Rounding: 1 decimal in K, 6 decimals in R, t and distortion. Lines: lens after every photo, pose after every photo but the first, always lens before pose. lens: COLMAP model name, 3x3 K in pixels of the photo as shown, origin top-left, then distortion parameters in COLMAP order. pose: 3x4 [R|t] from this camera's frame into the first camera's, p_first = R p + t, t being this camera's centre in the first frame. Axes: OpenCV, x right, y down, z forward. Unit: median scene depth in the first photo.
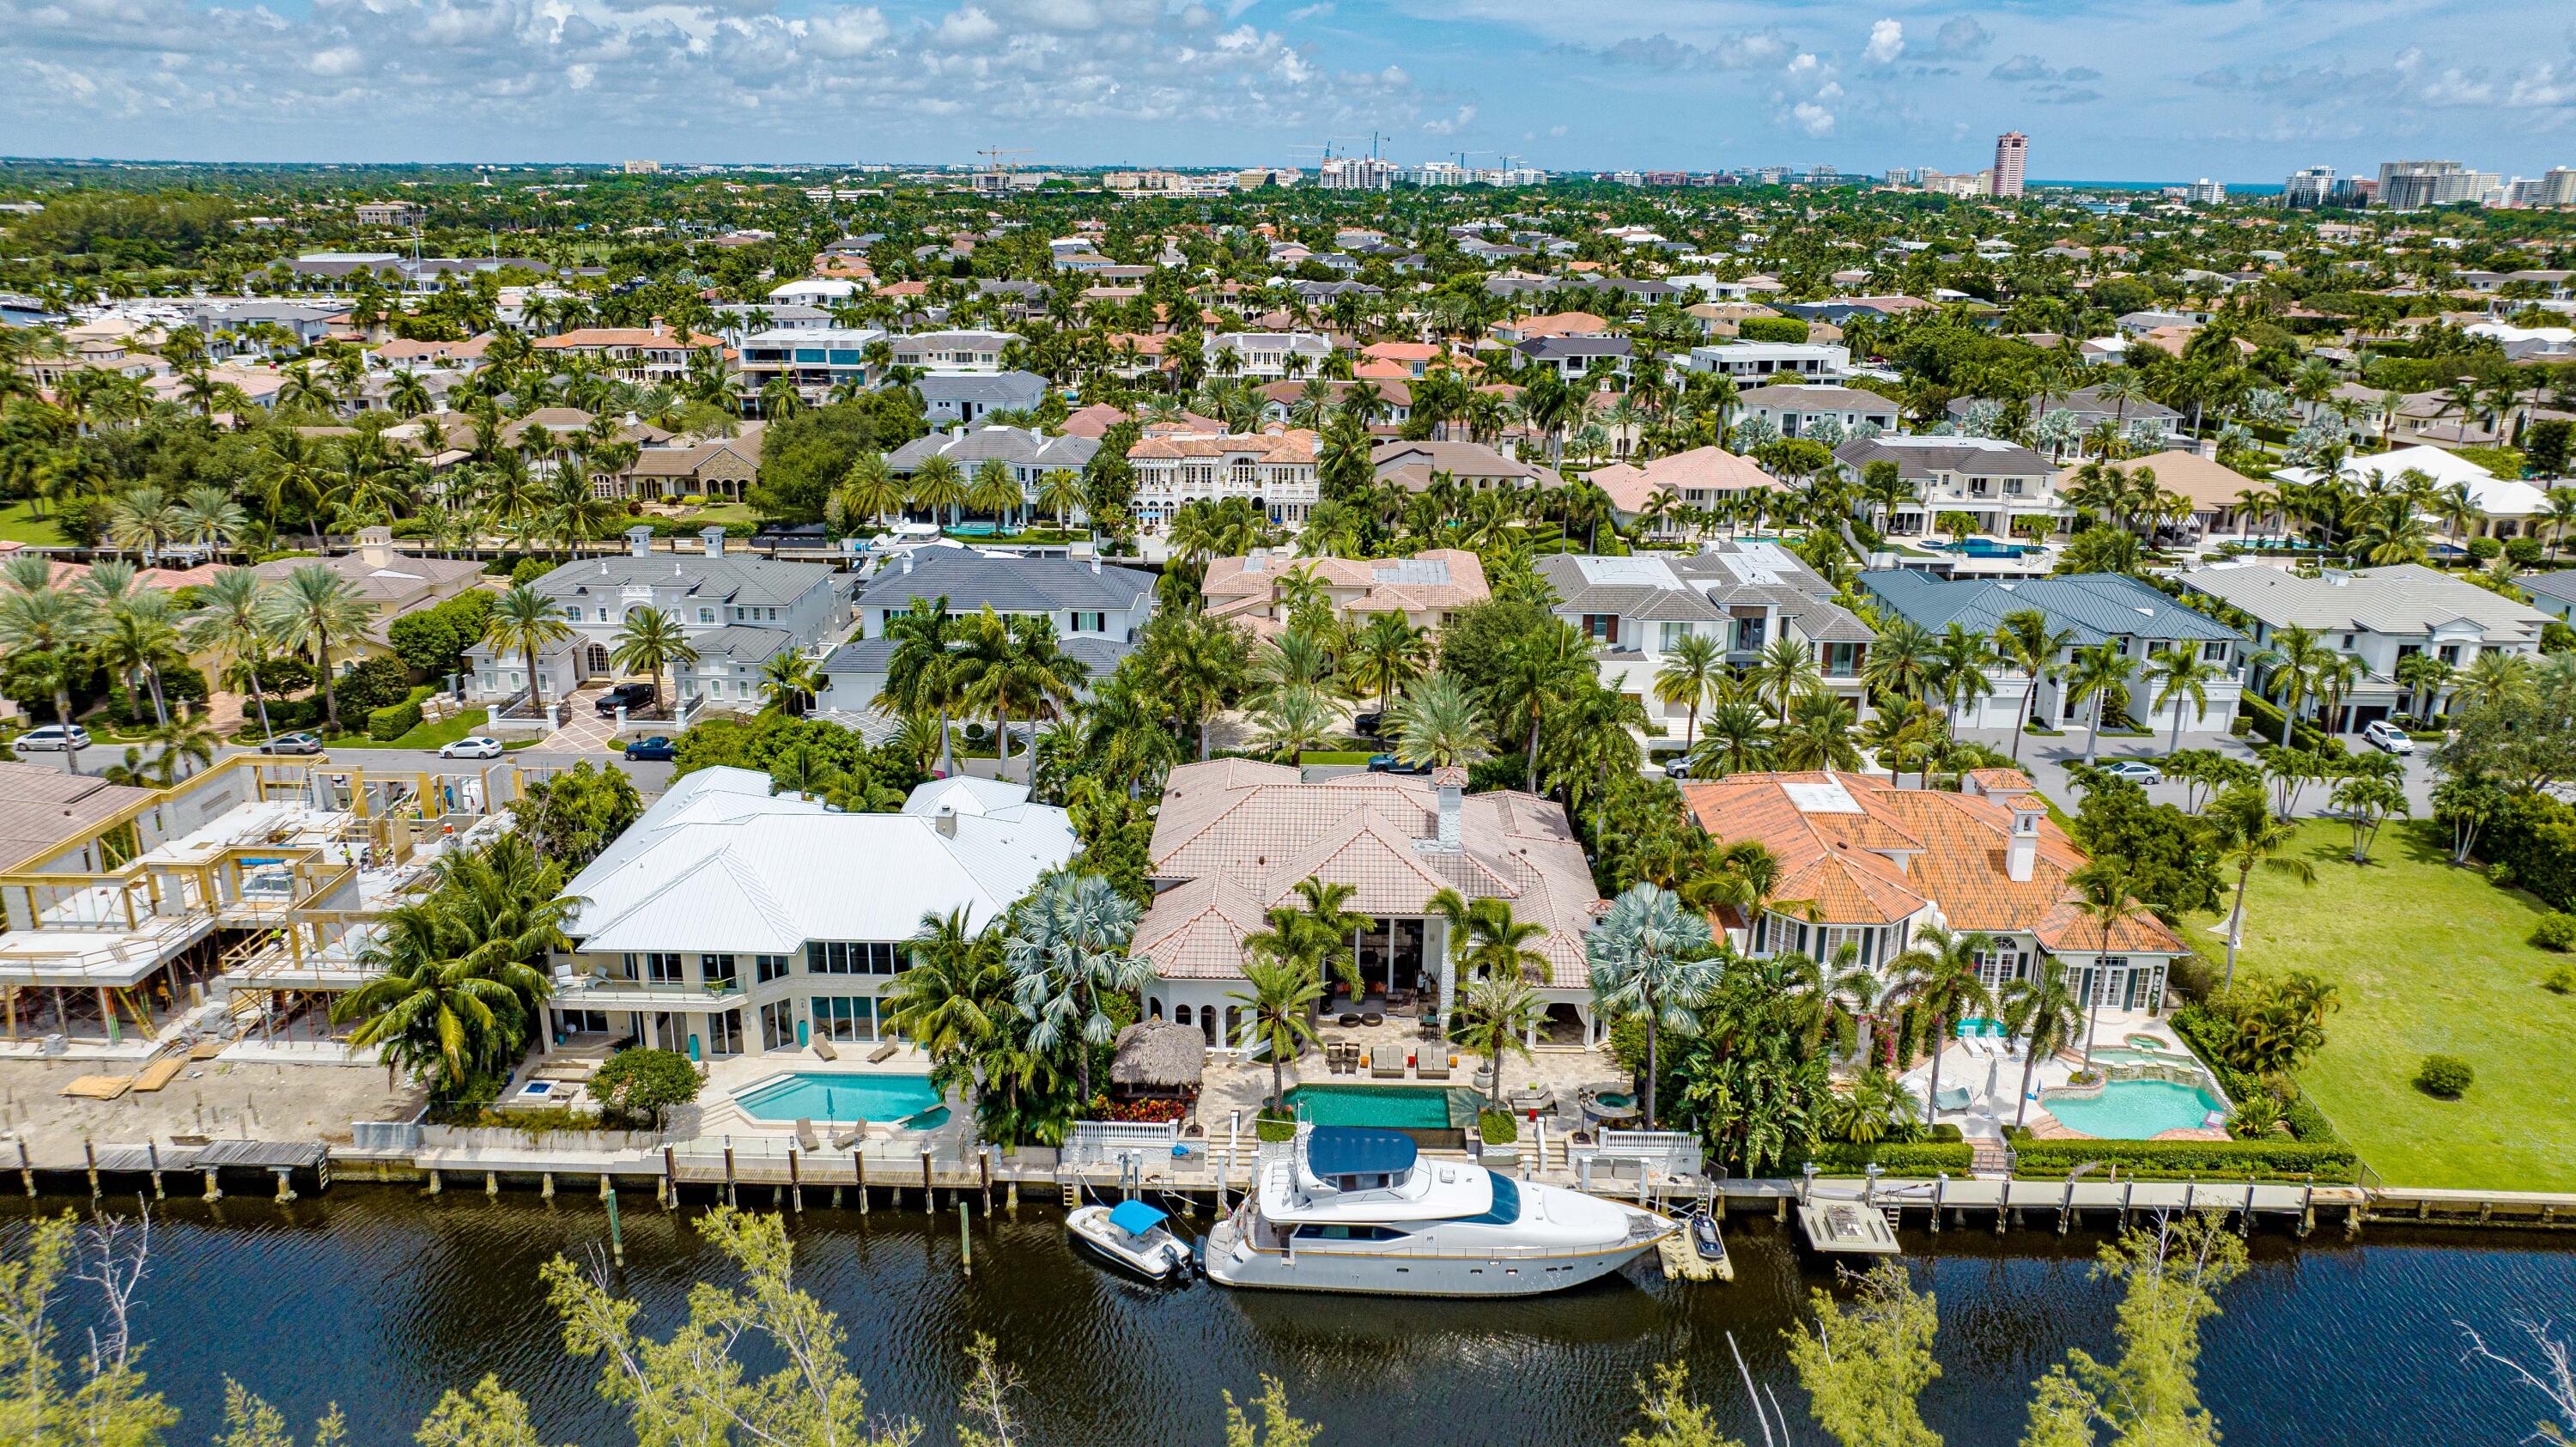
lens RADIAL K [[1749.4, 0, 1294.4], [0, 1749.4, 717.1], [0, 0, 1]] dist [-0.039577, 0.034623]
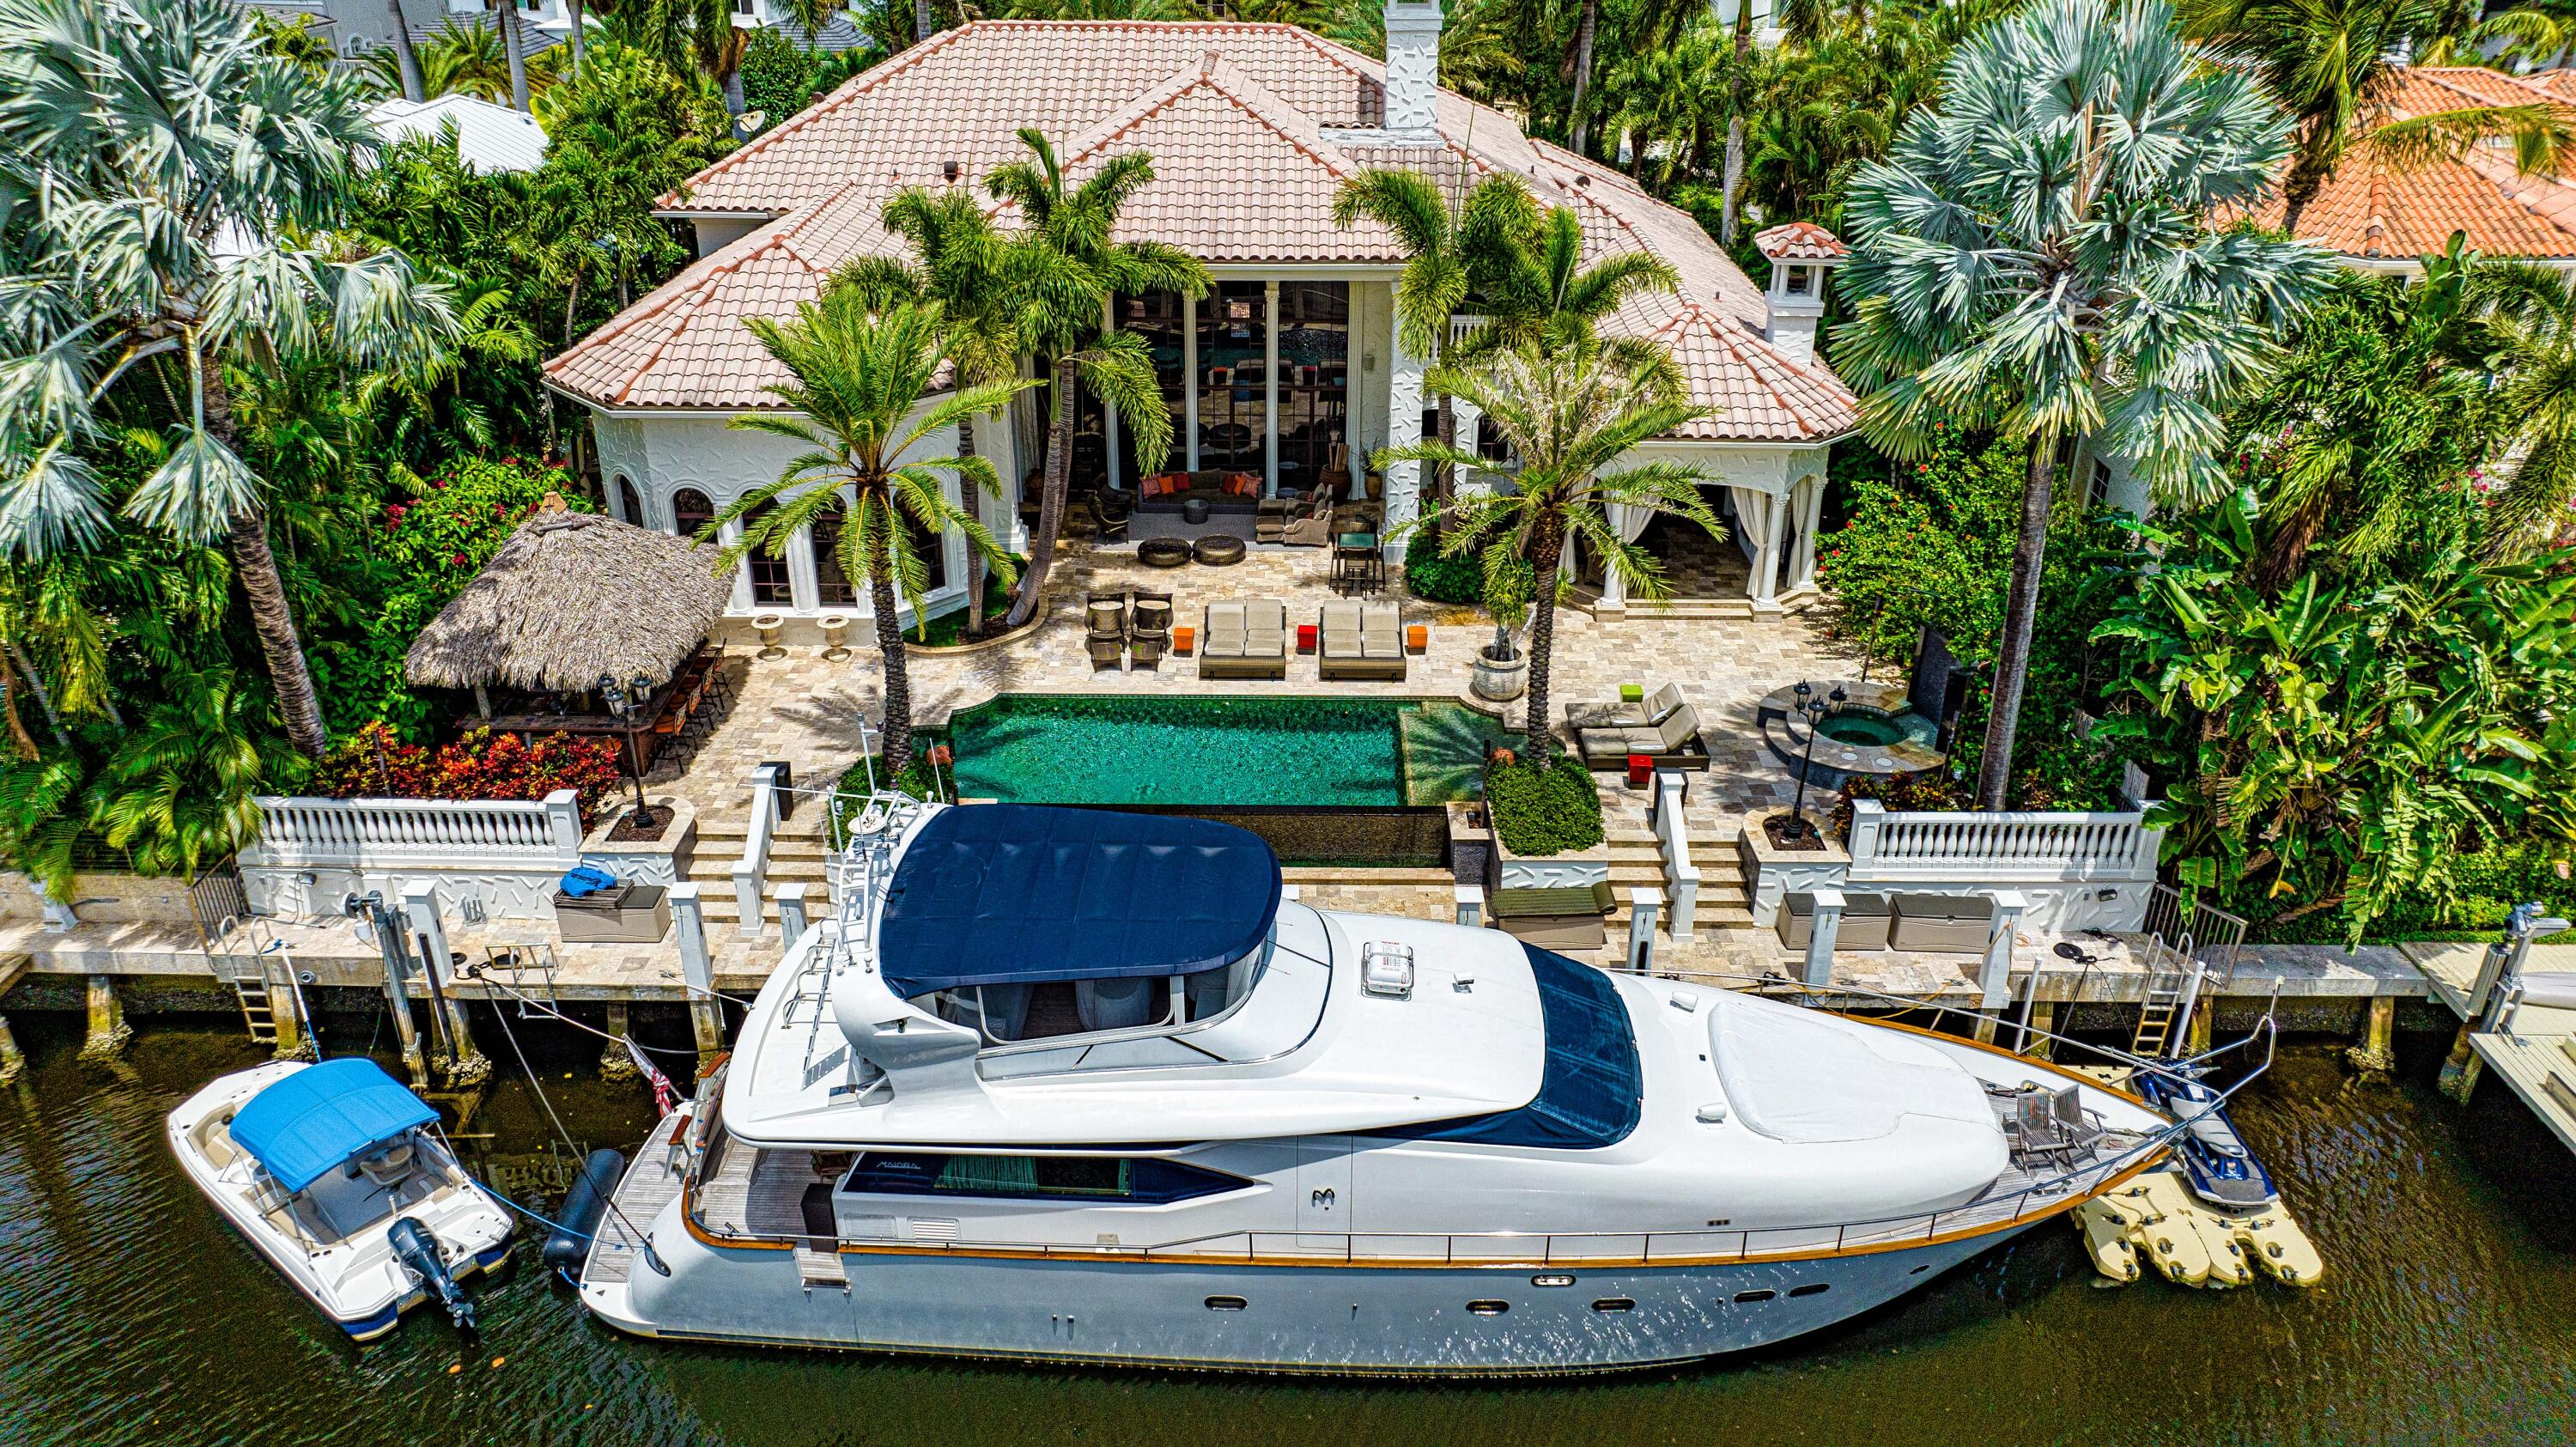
lens RADIAL K [[1749.4, 0, 1292.8], [0, 1749.4, 713.5], [0, 0, 1]] dist [-0.039577, 0.034623]
pose [[0.999885, -0.009800, 0.011539, 0.057576], [0.007650, 0.984798, 0.173535, 0.142955], [-0.013064, -0.173427, 0.984760, 0.604047]]
